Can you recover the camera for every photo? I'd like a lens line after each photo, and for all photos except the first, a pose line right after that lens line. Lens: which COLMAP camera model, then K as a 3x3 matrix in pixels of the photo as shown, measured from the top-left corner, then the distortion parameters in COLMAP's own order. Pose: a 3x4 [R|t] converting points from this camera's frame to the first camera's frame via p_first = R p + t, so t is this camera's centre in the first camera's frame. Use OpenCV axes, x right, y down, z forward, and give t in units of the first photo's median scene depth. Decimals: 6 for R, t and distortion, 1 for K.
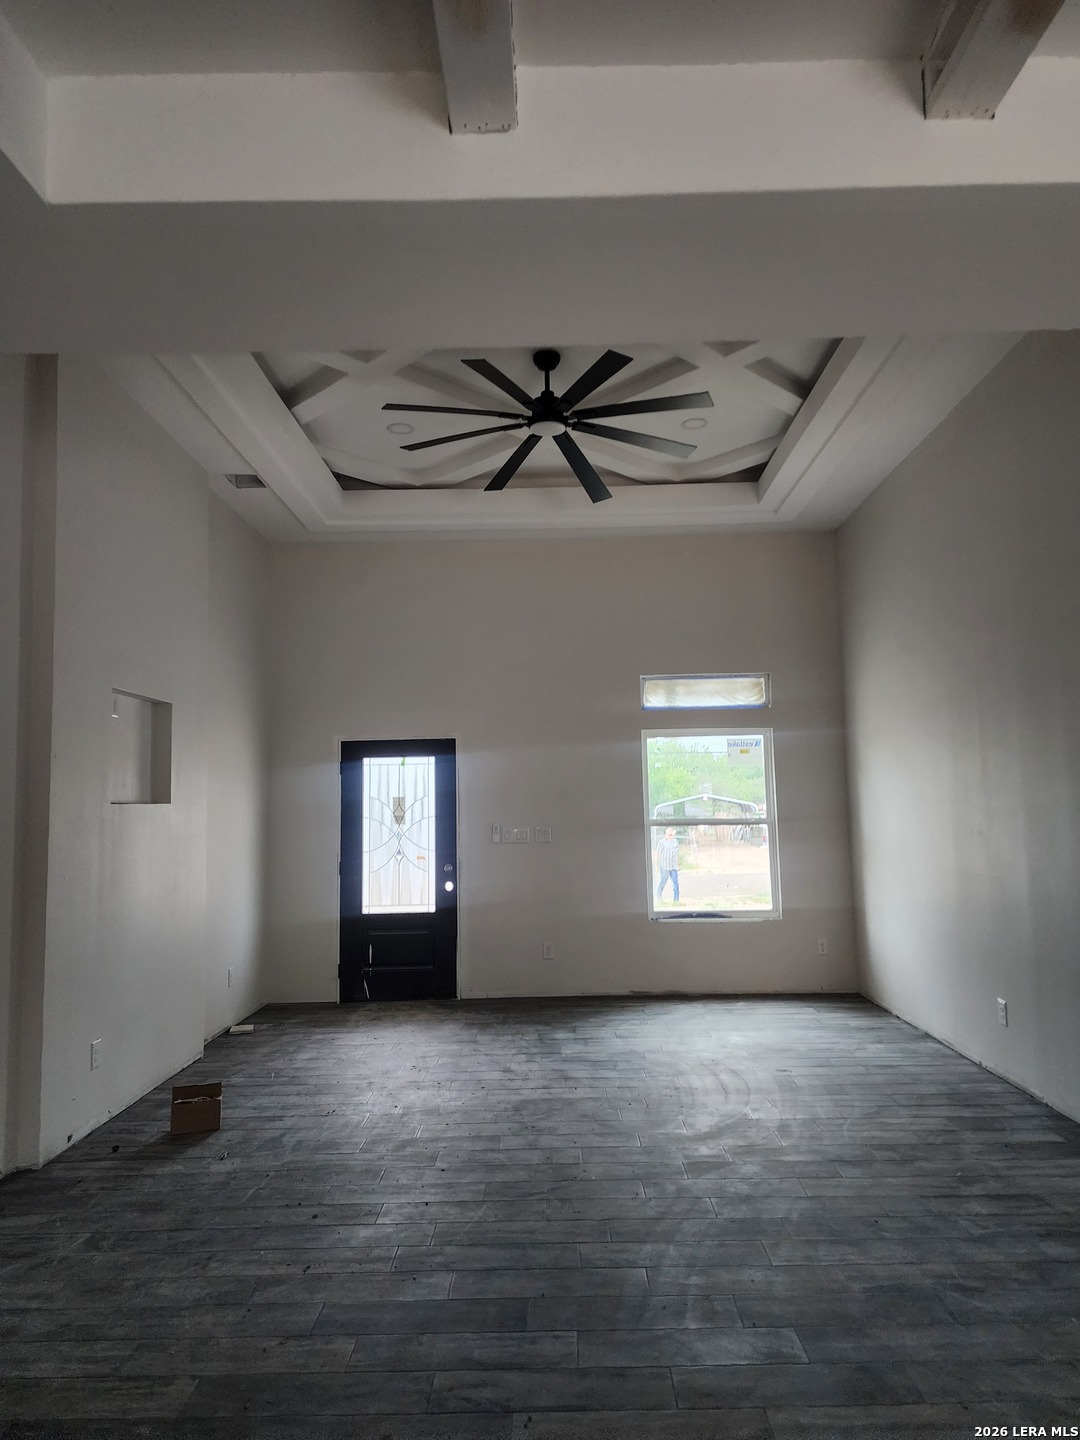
lens RADIAL K [[956.5, 0, 540.0], [0, 956.5, 720.0], [0, 0, 1]] dist [0.097555, -0.120939]
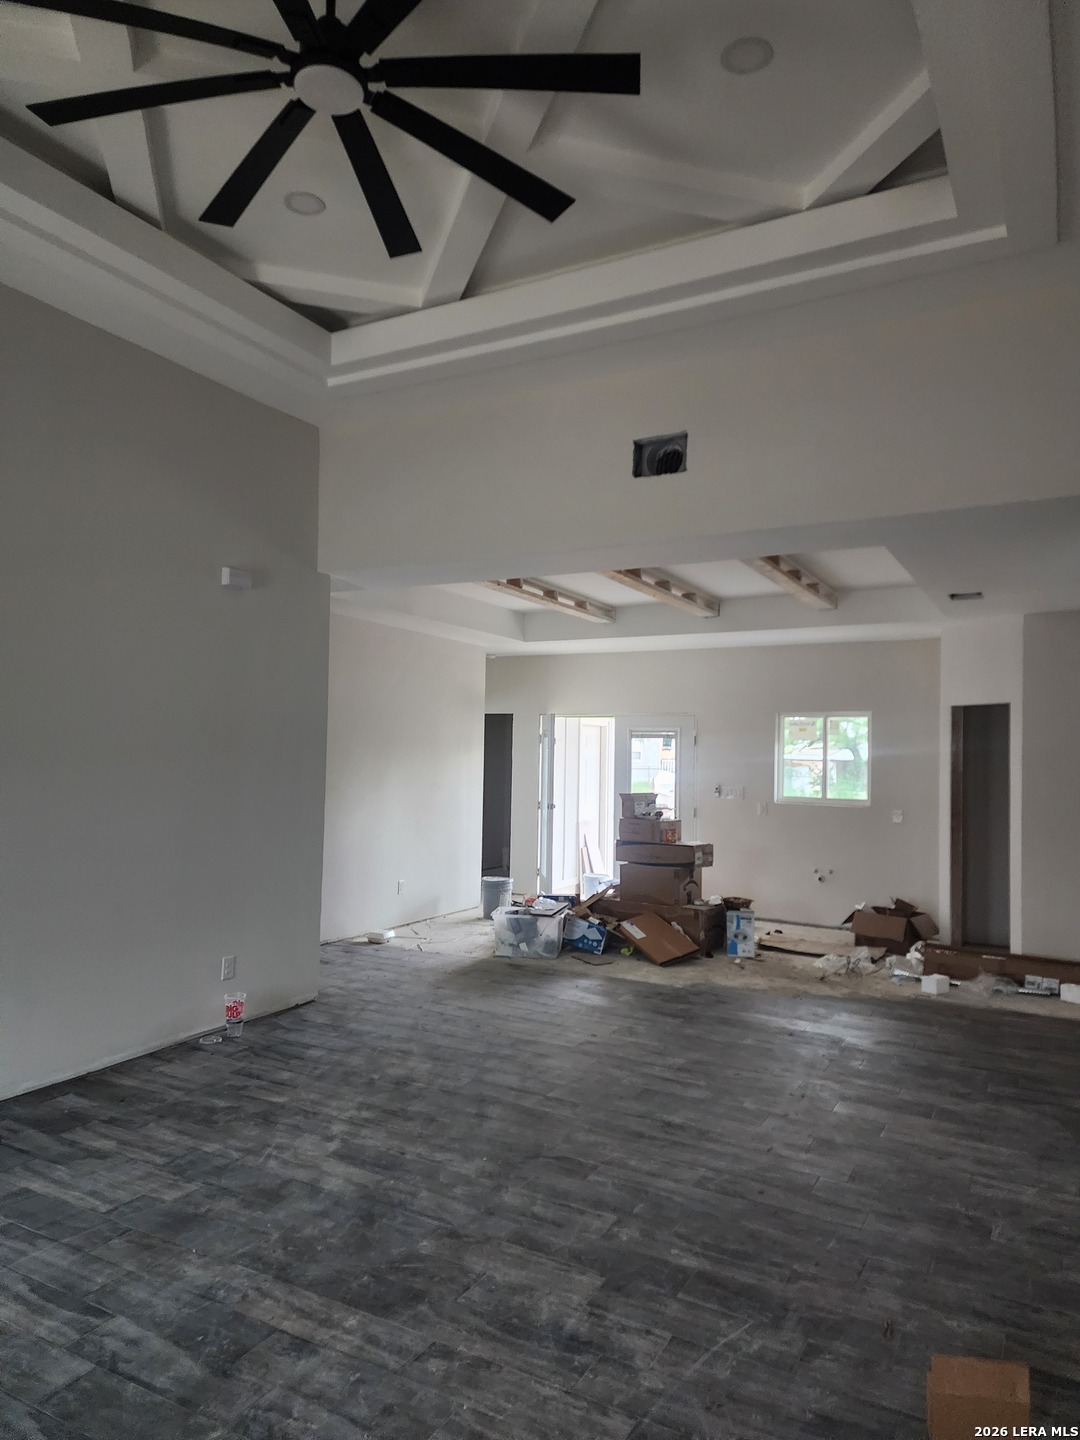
lens RADIAL K [[956.5, 0, 540.0], [0, 956.5, 720.0], [0, 0, 1]] dist [0.097555, -0.120939]
pose [[-0.884318, 0.018393, 0.466522, -0.542425], [-0.043068, 0.991750, -0.120738, 0.158423], [-0.464894, -0.126863, -0.876230, 2.189700]]
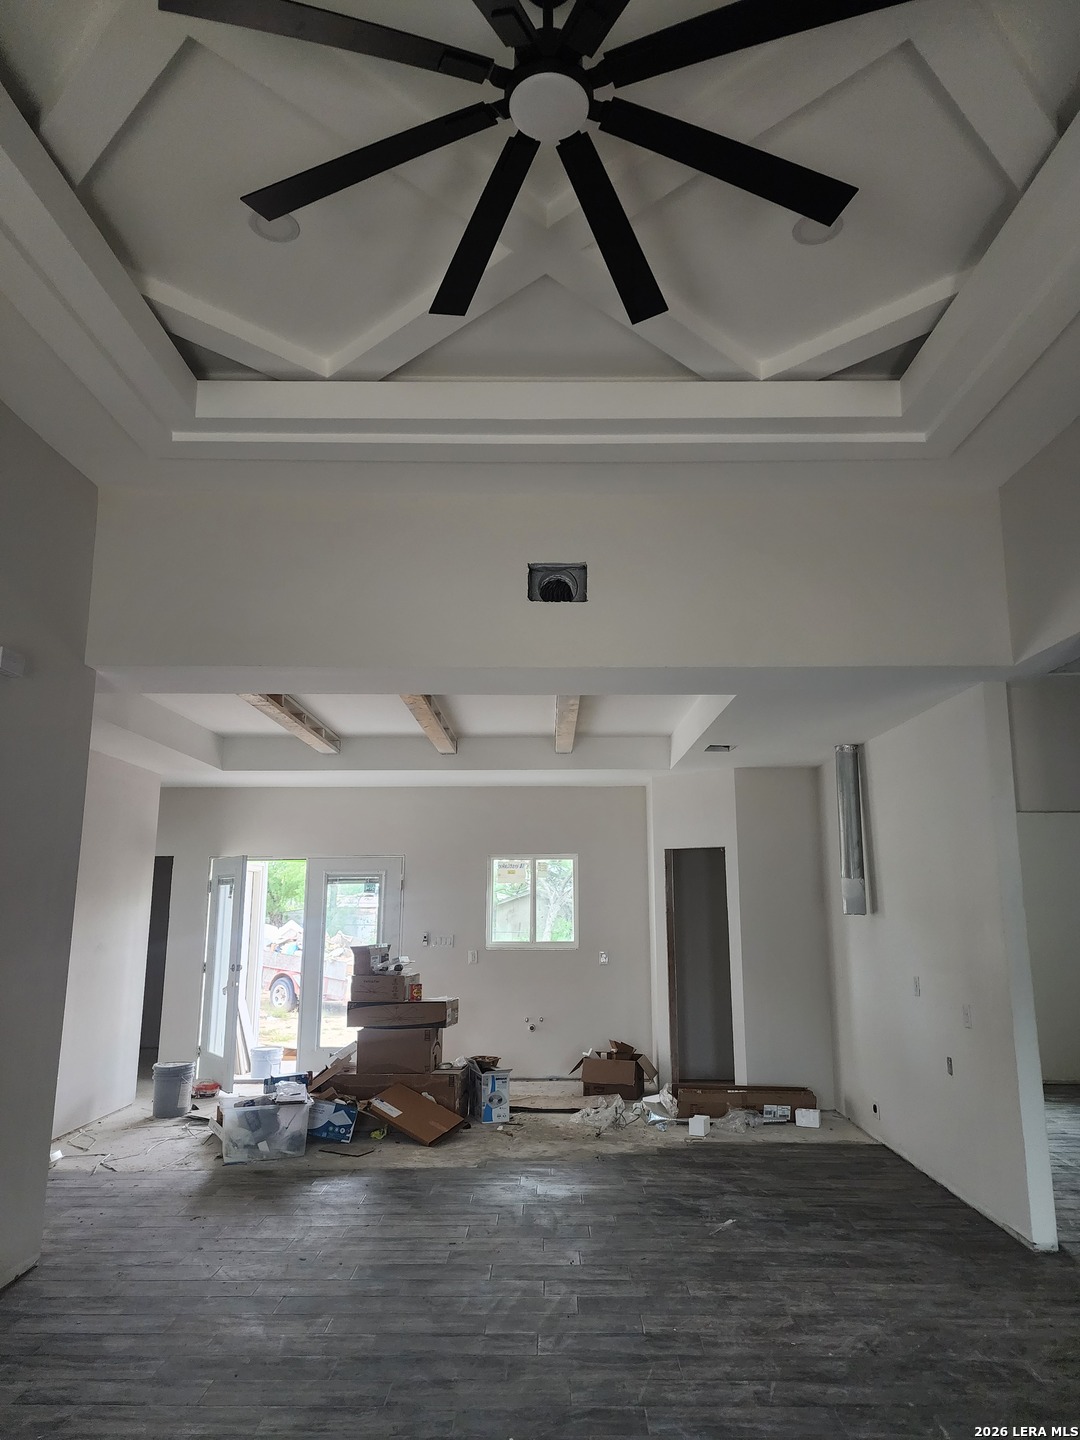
lens RADIAL K [[972.5, 0, 547.0], [0, 972.5, 727.8], [0, 0, 1]] dist [0.055047, -0.055795]
pose [[-0.999568, 0.014188, -0.025751, 0.049738], [0.020435, 0.964984, -0.261511, 0.147906], [0.021139, -0.261924, -0.964857, 2.181716]]
